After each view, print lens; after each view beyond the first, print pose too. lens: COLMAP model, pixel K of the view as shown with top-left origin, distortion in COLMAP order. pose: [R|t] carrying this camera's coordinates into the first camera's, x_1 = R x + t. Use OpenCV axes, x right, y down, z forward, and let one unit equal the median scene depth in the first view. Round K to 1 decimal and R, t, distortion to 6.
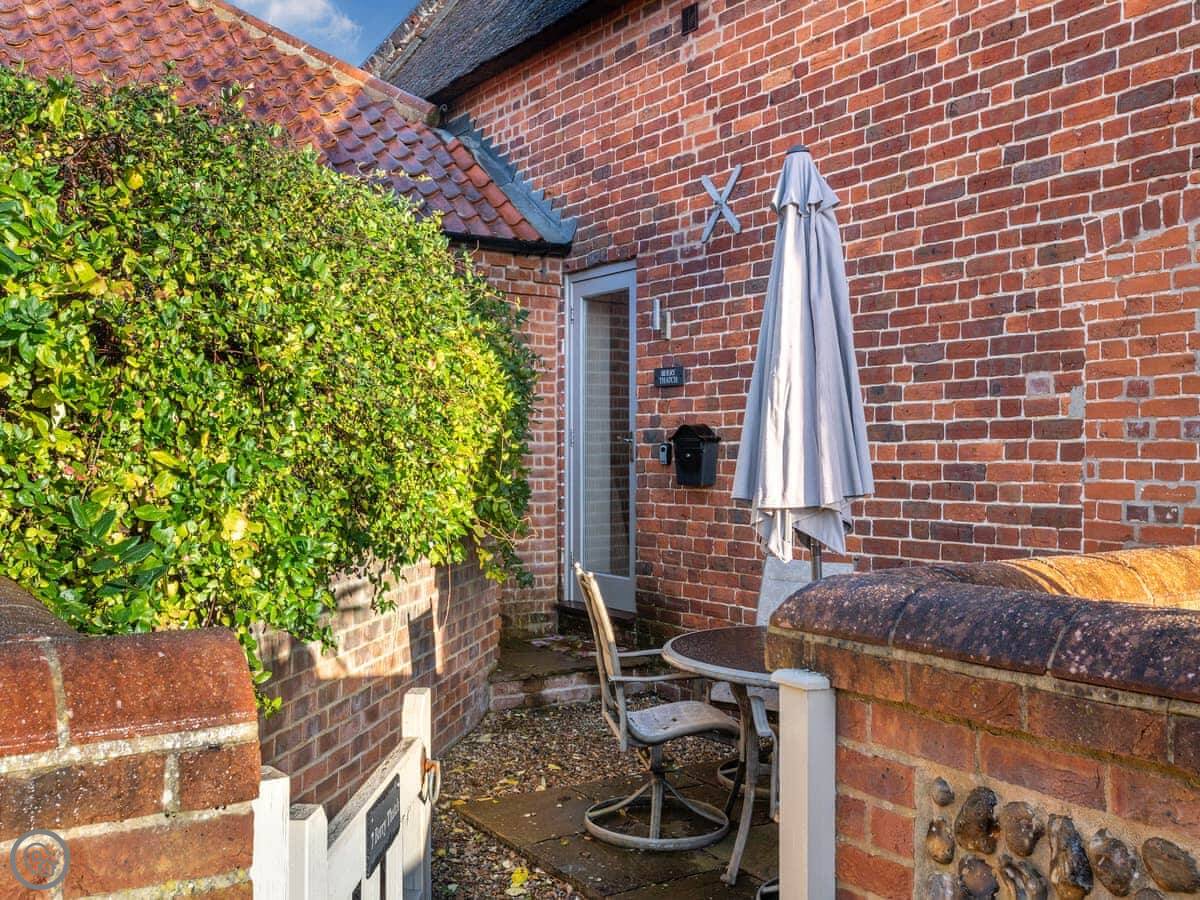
lens RADIAL K [[1155.9, 0, 600.0], [0, 1155.9, 454.1], [0, 0, 1]] dist [0.013441, 0.004231]
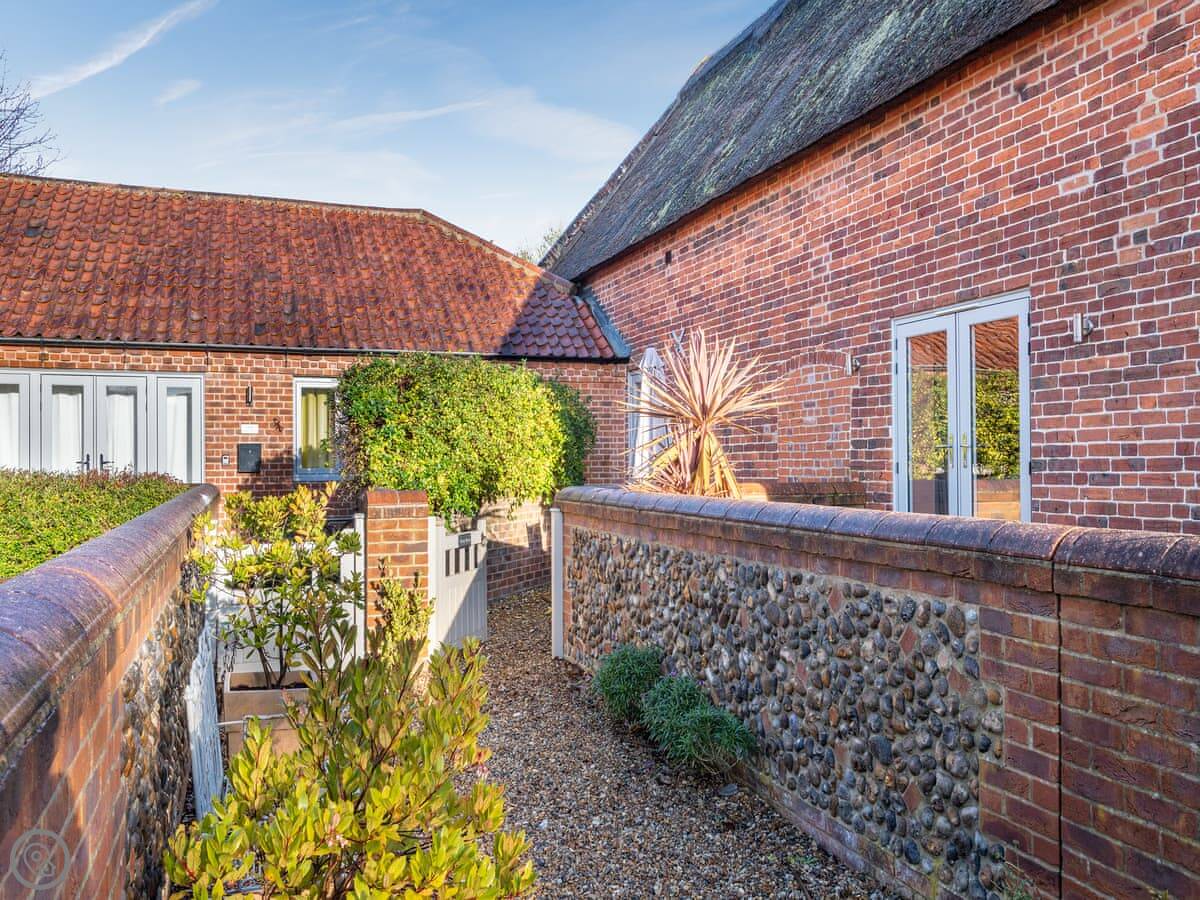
lens RADIAL K [[909.6, 0, 600.0], [0, 909.6, 449.3], [0, 0, 1]] dist [0.000840, -0.000790]
pose [[0.975720, -0.014855, -0.218517, 0.357865], [0.012001, 0.999825, -0.014383, 0.005132], [0.218692, 0.011412, 0.975727, -0.760533]]
